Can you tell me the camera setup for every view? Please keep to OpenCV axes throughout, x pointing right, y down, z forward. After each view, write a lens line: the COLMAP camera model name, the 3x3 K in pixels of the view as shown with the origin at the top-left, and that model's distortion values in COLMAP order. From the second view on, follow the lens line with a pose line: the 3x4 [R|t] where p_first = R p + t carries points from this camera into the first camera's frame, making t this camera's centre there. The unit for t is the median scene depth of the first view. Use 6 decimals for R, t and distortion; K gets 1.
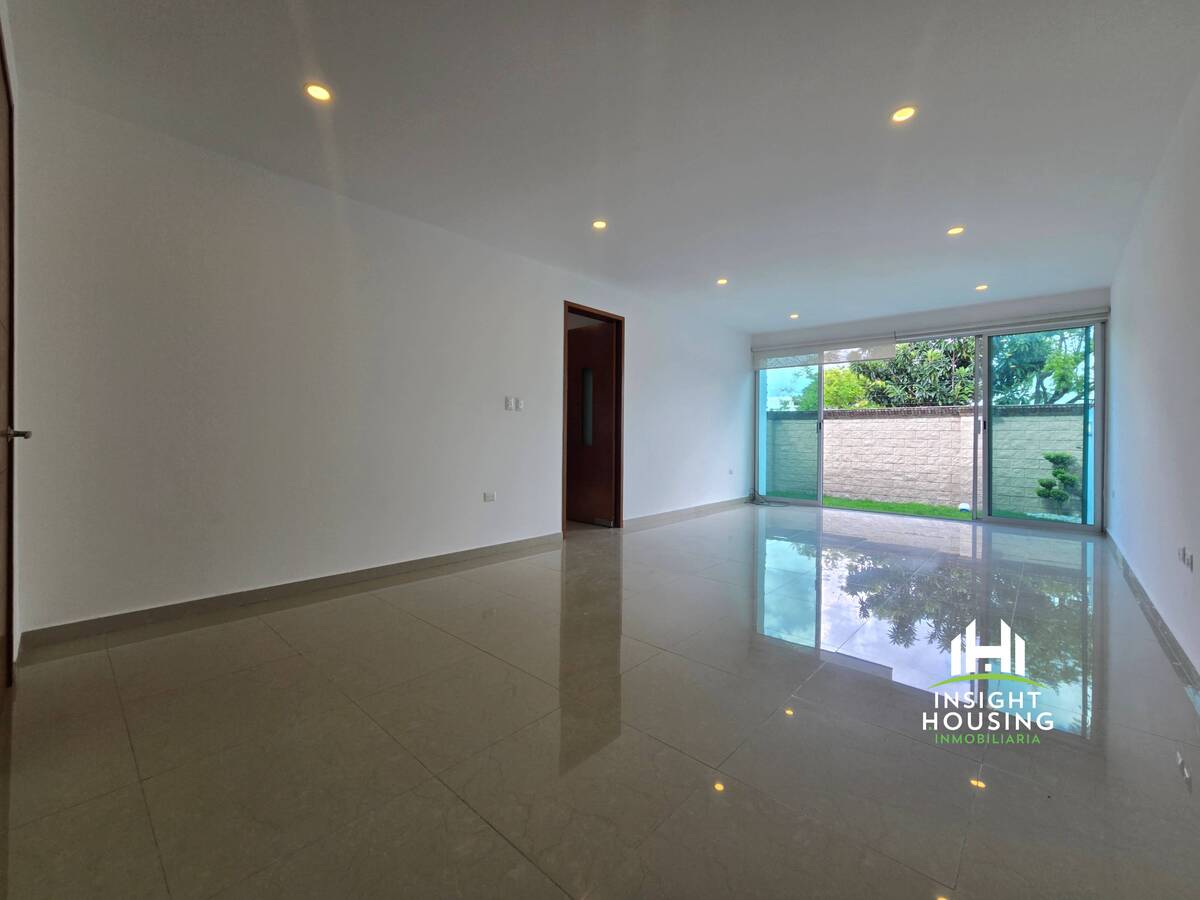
lens RADIAL K [[484.4, 0, 599.1], [0, 484.4, 444.1], [0, 0, 1]] dist [0.003865, 0.000652]
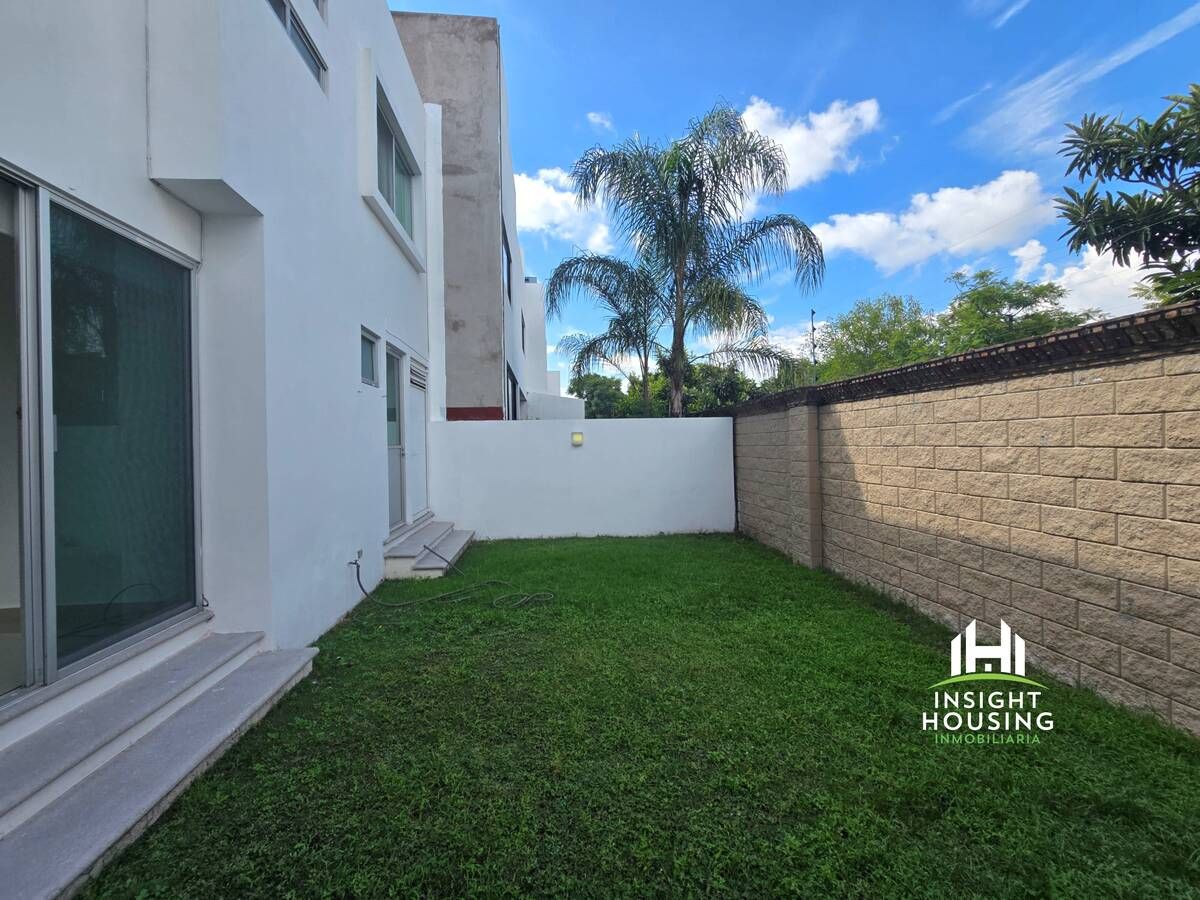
lens RADIAL K [[484.4, 0, 598.7], [0, 484.4, 450.1], [0, 0, 1]] dist [0.003865, 0.000652]
pose [[0.750428, -0.012226, -0.660839, 0.579988], [0.011201, 0.999921, -0.005780, -0.010288], [0.660857, -0.003065, 0.750505, 0.616570]]
